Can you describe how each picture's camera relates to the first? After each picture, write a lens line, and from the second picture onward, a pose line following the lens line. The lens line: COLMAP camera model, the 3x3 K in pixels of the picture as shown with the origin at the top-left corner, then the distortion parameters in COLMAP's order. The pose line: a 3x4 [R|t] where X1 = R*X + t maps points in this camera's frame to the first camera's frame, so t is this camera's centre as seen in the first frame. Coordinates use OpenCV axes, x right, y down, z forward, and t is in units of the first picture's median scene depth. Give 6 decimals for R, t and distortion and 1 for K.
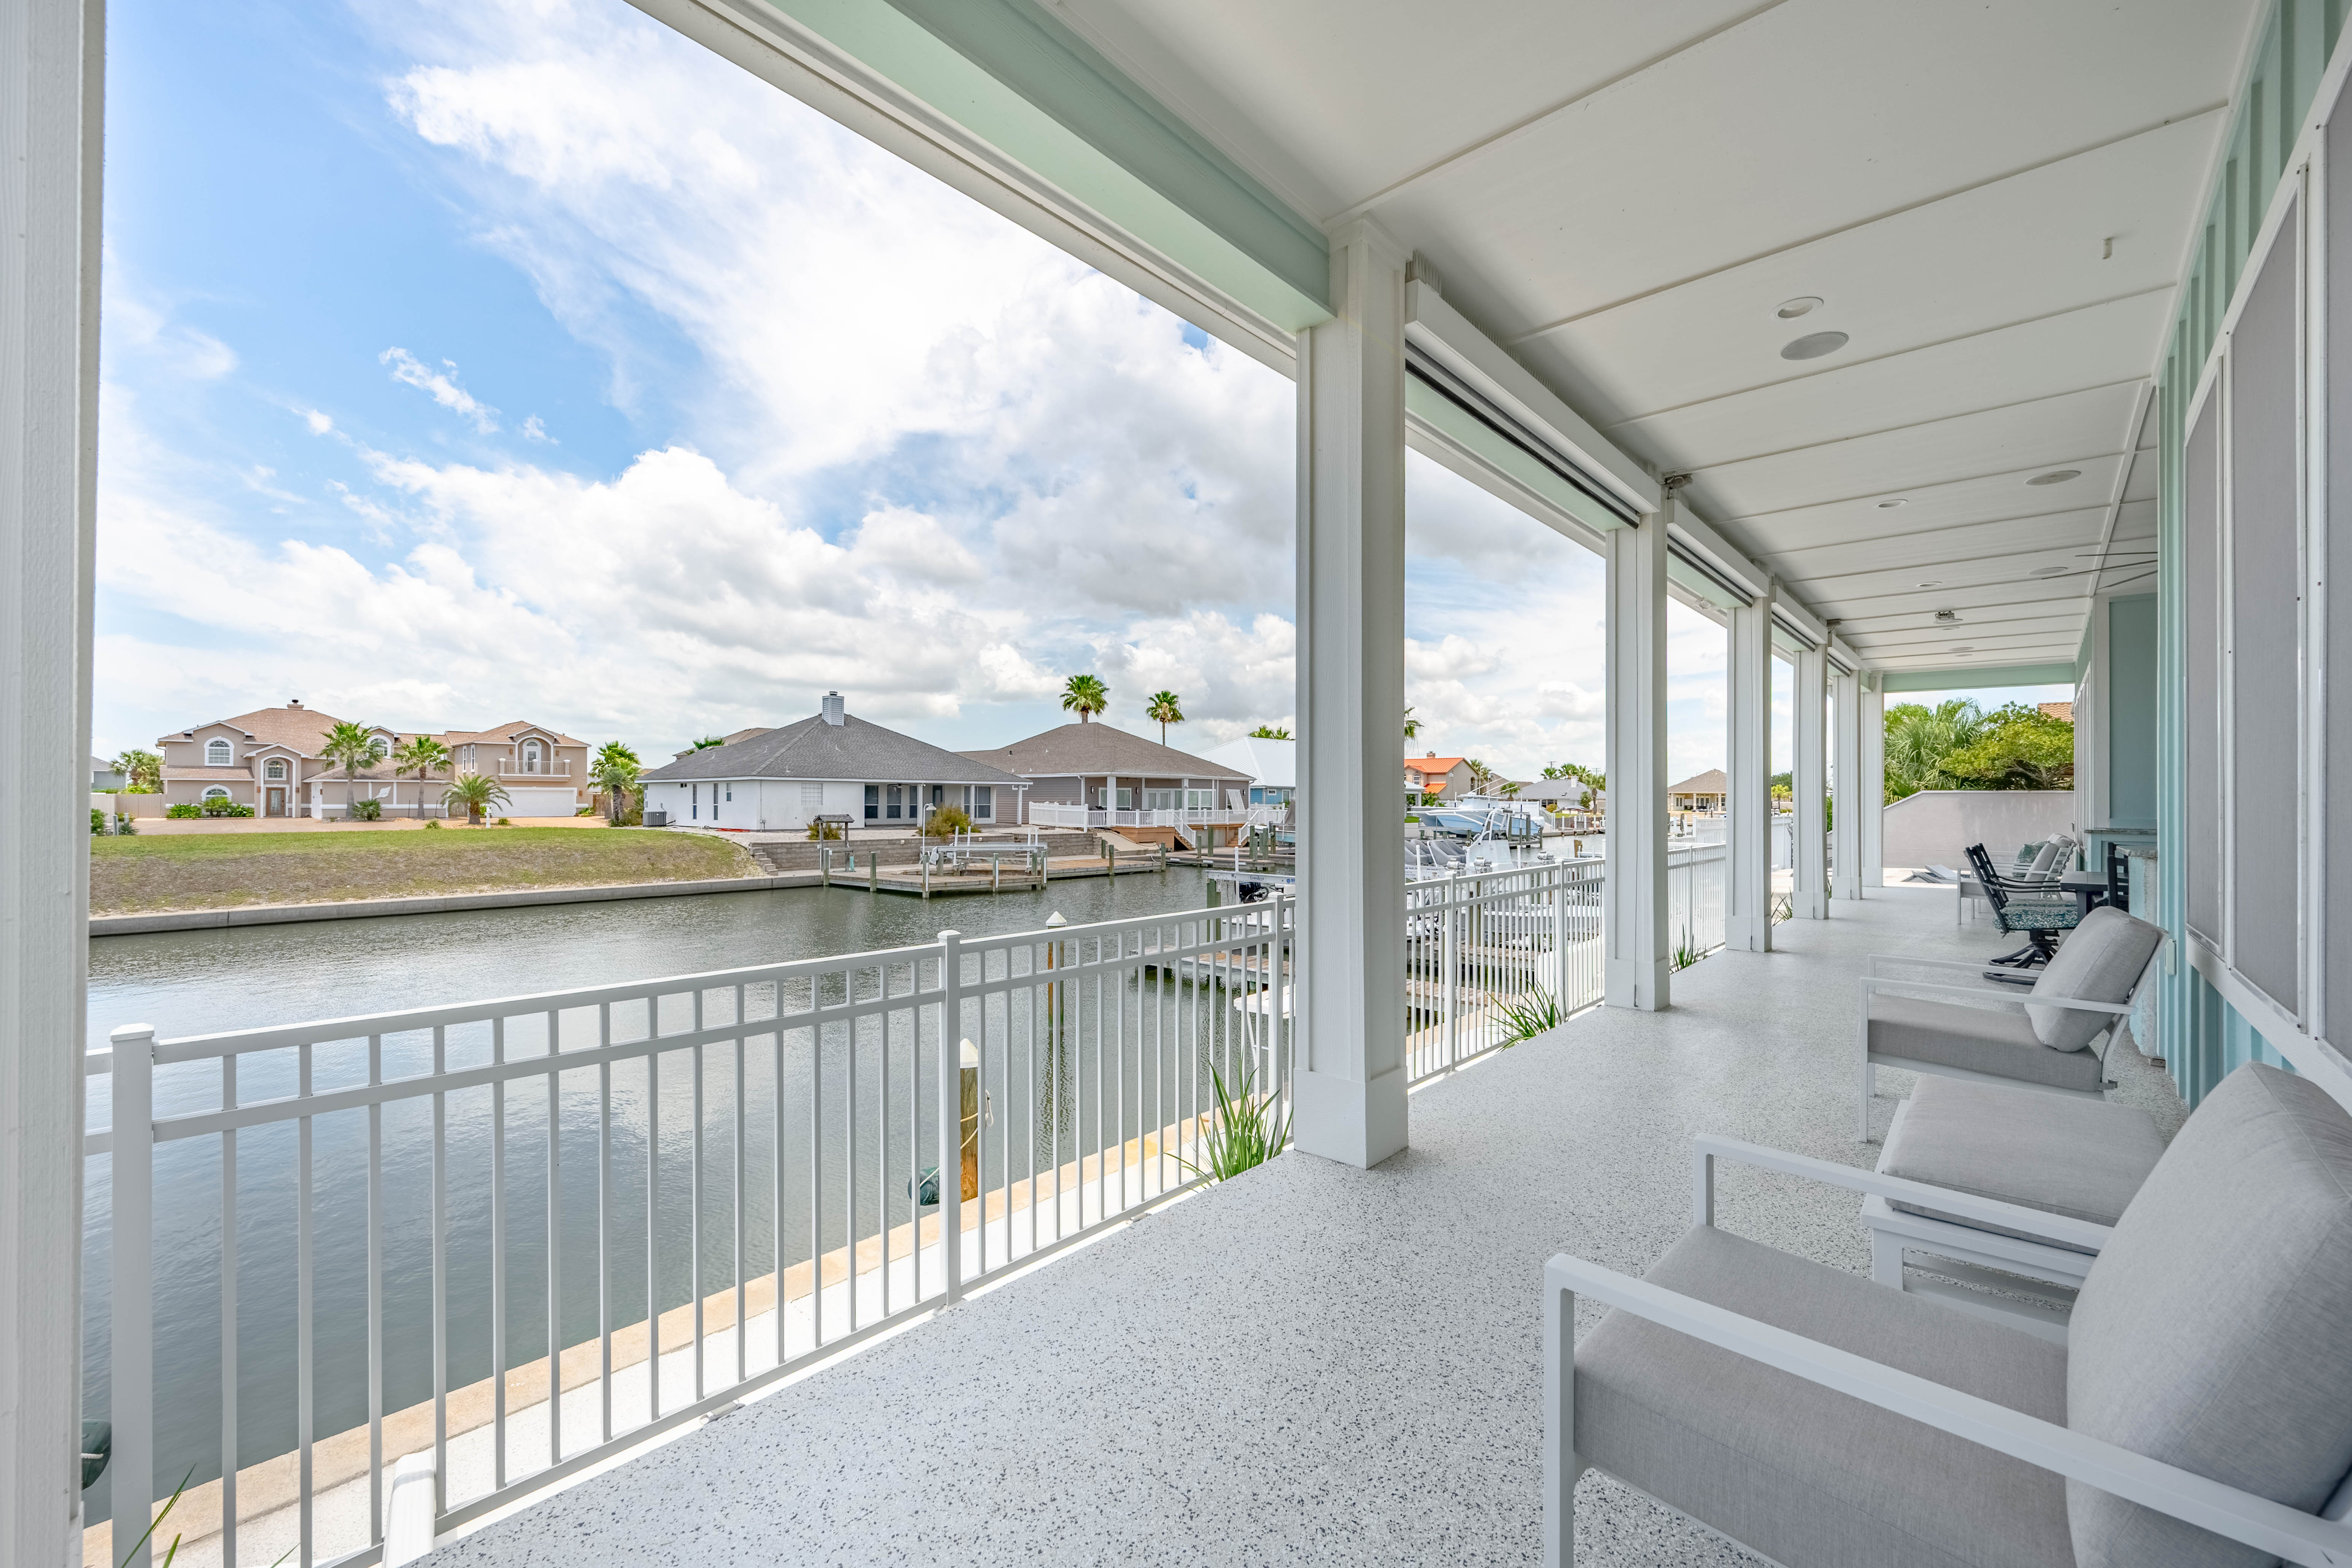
lens RADIAL K [[933.6, 0, 1188.6], [0, 933.6, 815.8], [0, 0, 1]] dist [0.005773, -0.002729]
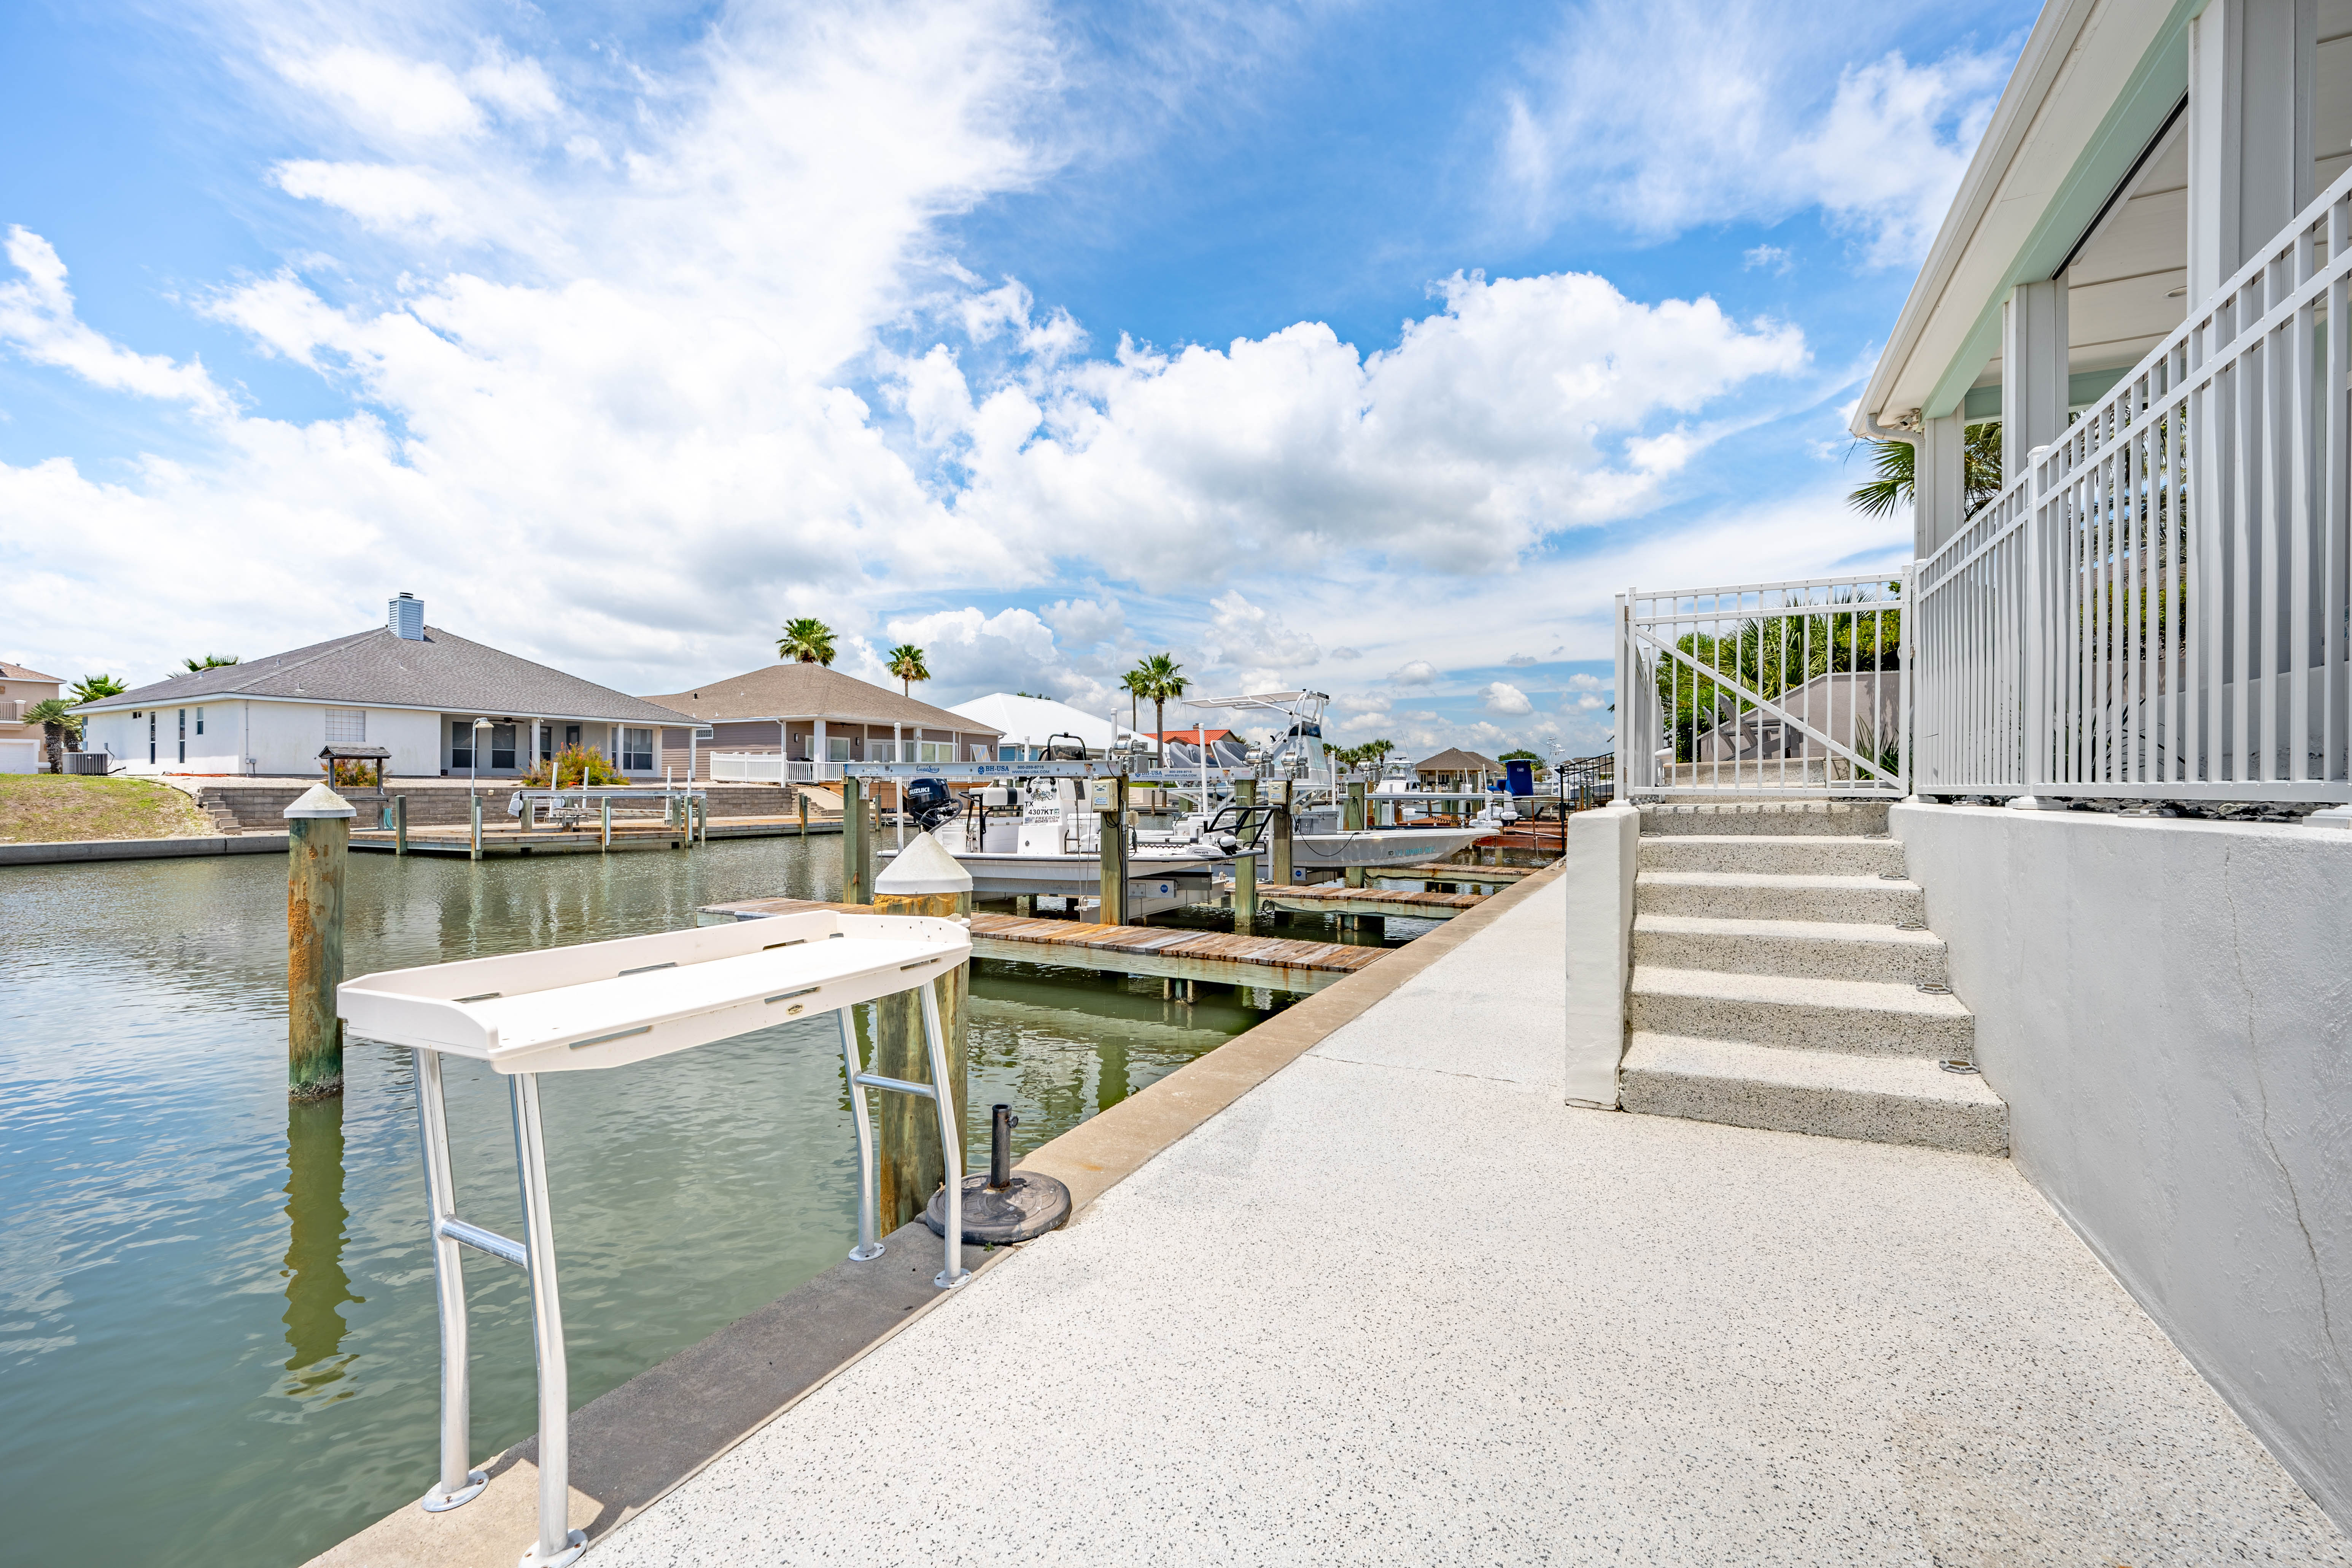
lens RADIAL K [[933.6, 0, 1184.2], [0, 933.6, 796.3], [0, 0, 1]] dist [0.005773, -0.002729]
pose [[0.970961, -0.005374, 0.239179, 0.030225], [0.006467, 0.999972, -0.003788, 0.029046], [-0.239152, 0.005224, 0.970968, 0.136094]]
